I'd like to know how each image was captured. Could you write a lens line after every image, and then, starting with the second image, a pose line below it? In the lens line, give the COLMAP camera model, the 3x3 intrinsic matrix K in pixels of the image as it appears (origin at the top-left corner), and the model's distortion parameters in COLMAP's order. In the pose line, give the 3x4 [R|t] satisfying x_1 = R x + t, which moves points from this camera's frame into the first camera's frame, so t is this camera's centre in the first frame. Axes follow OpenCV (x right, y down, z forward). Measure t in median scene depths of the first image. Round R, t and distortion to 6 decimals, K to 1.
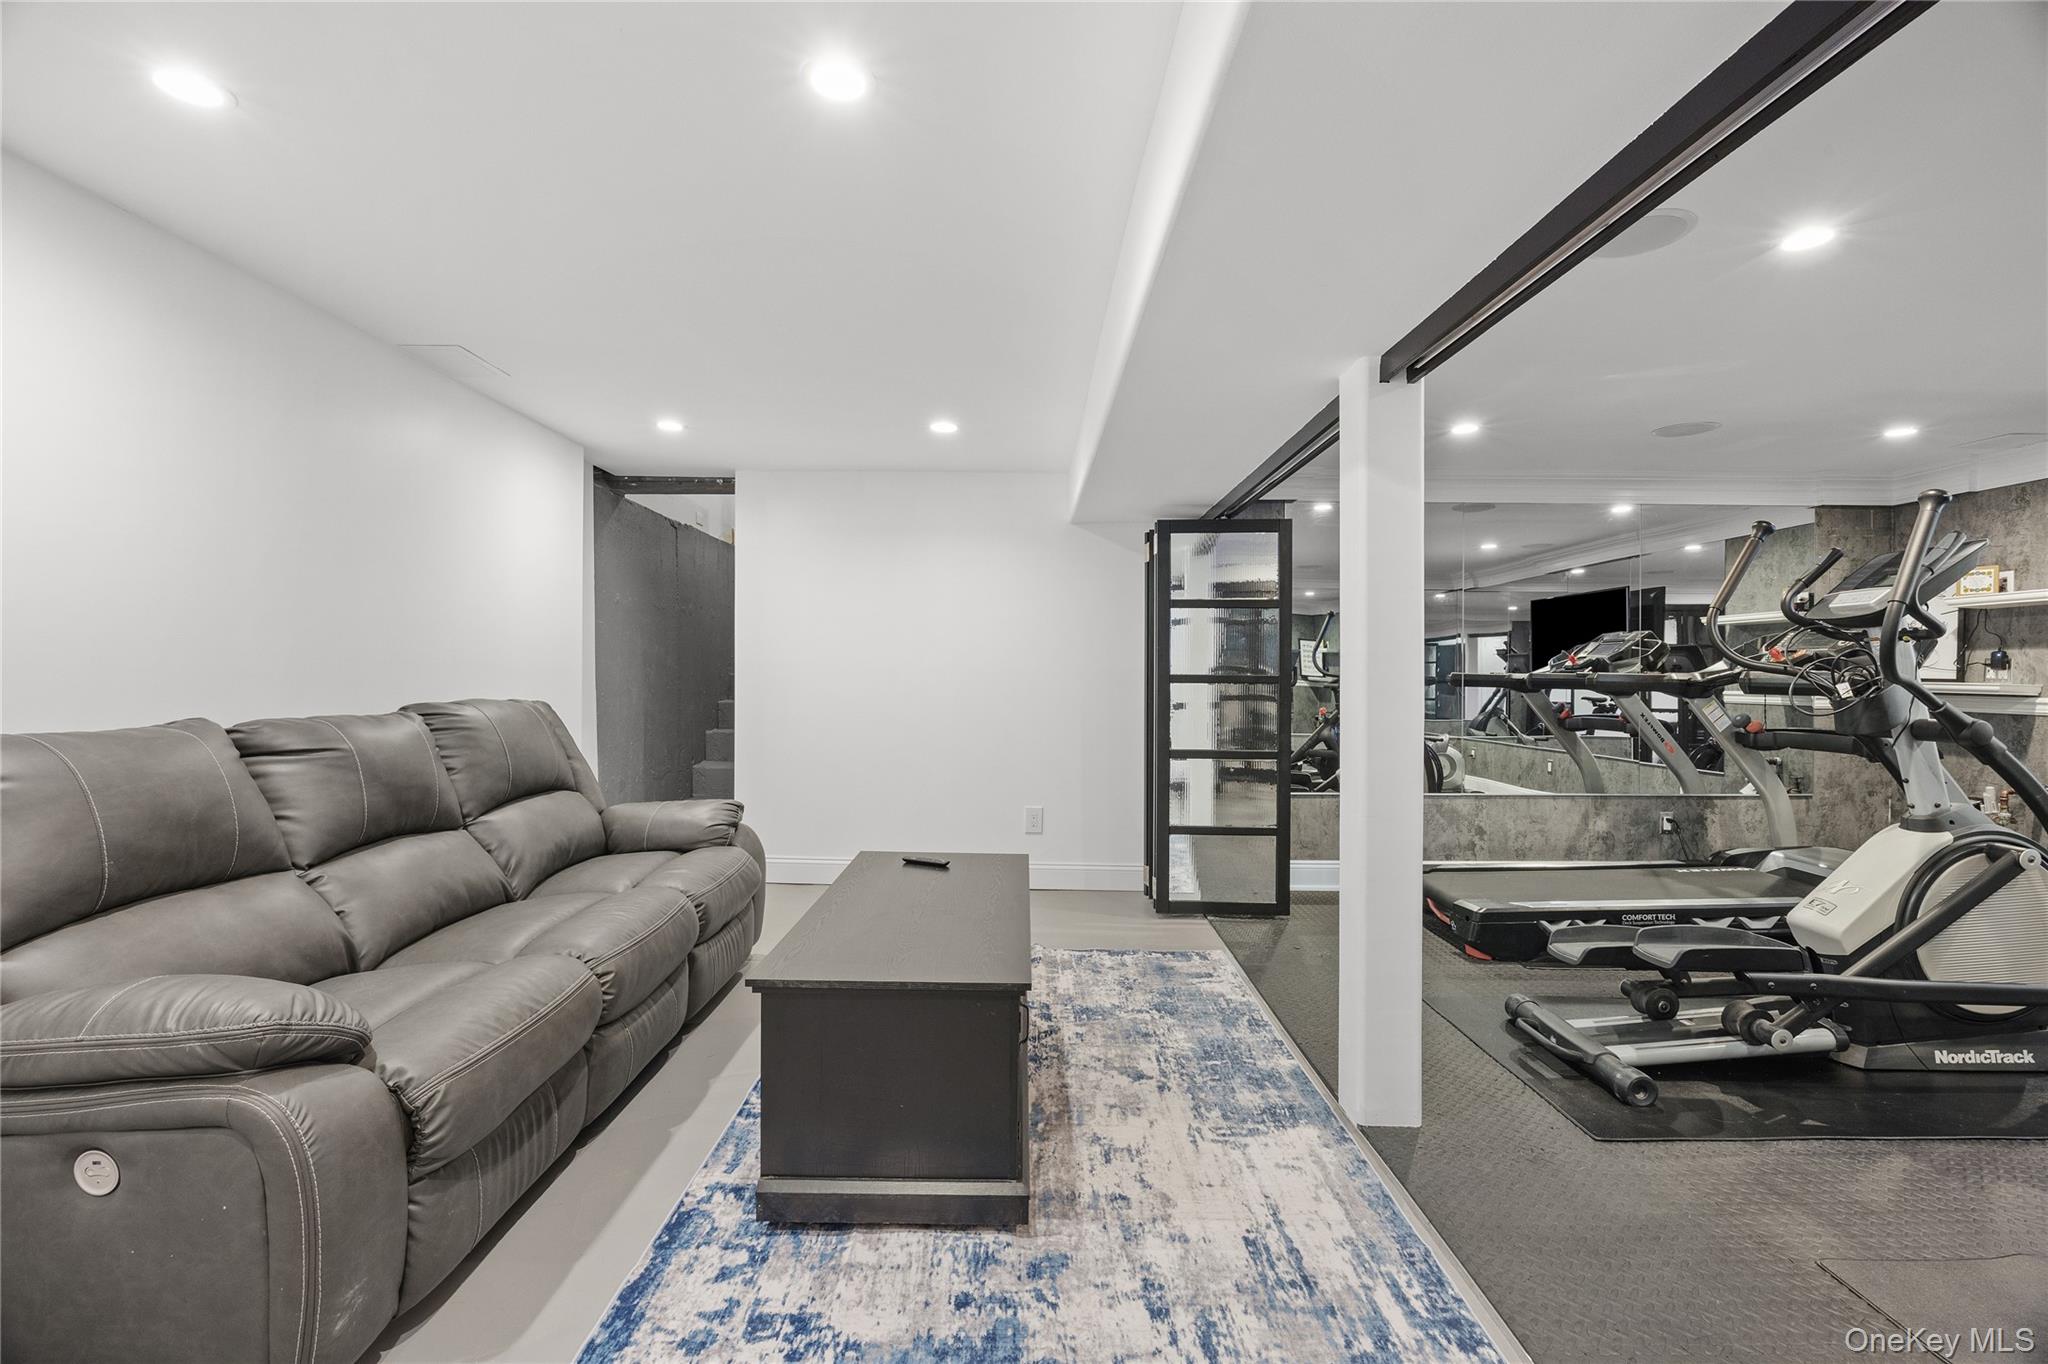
lens RADIAL K [[899.1, 0, 1026.6], [0, 899.1, 672.7], [0, 0, 1]] dist [-0.009769, 0.000350]
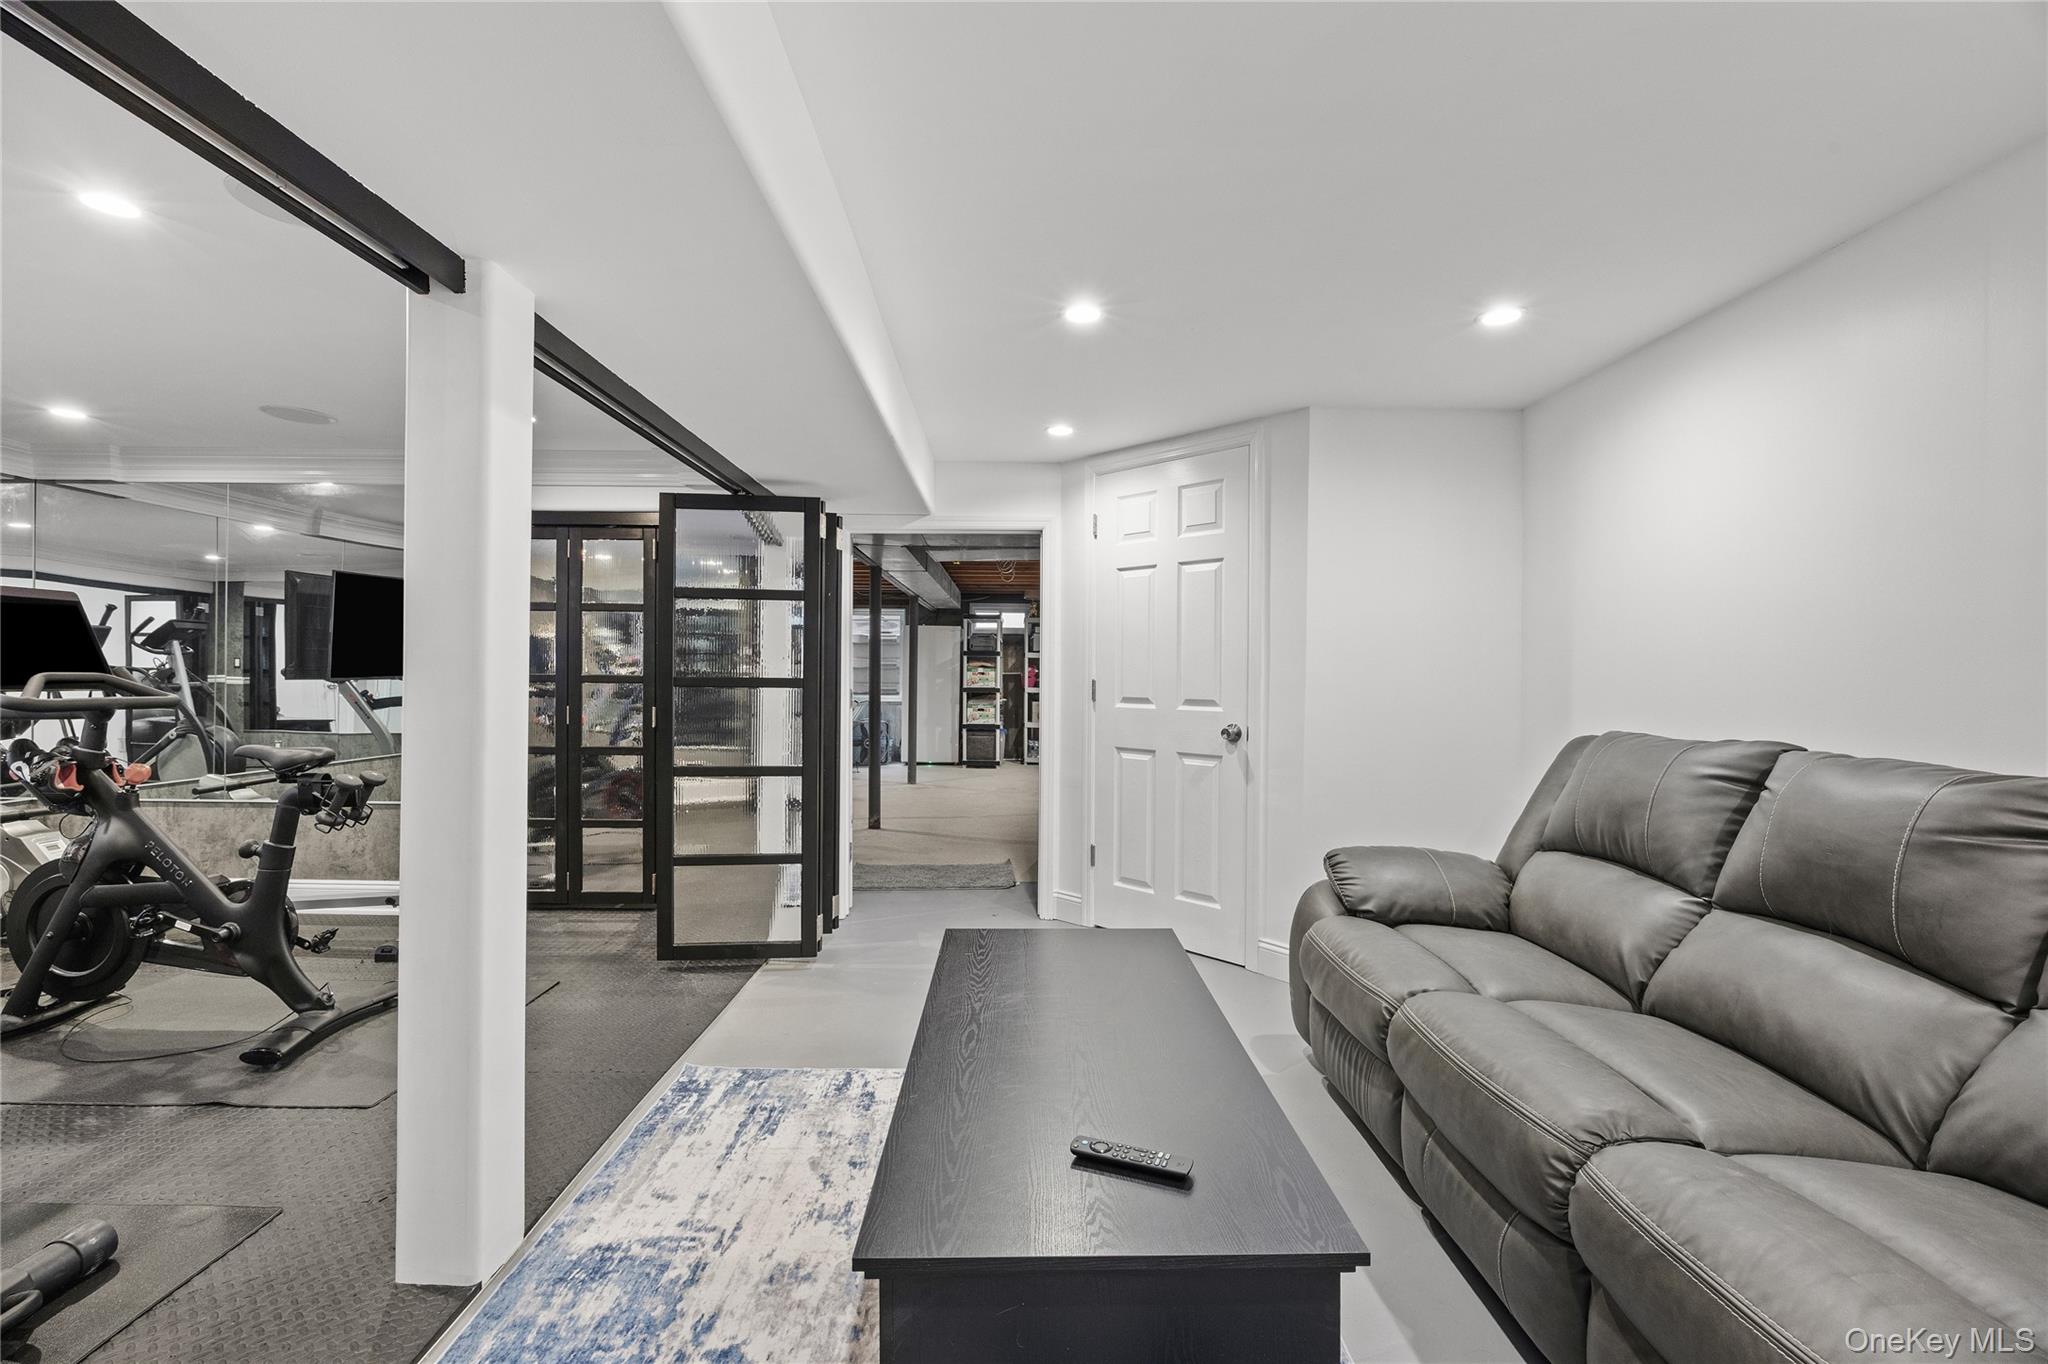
lens RADIAL K [[853.4, 0, 1023.3], [0, 853.4, 678.3], [0, 0, 1]] dist [-0.012984, 0.002361]
pose [[-0.999893, -0.012976, -0.006727, -0.098386], [-0.012992, 0.999913, 0.002447, -0.011598], [0.006694, 0.002535, -0.999974, 2.390119]]
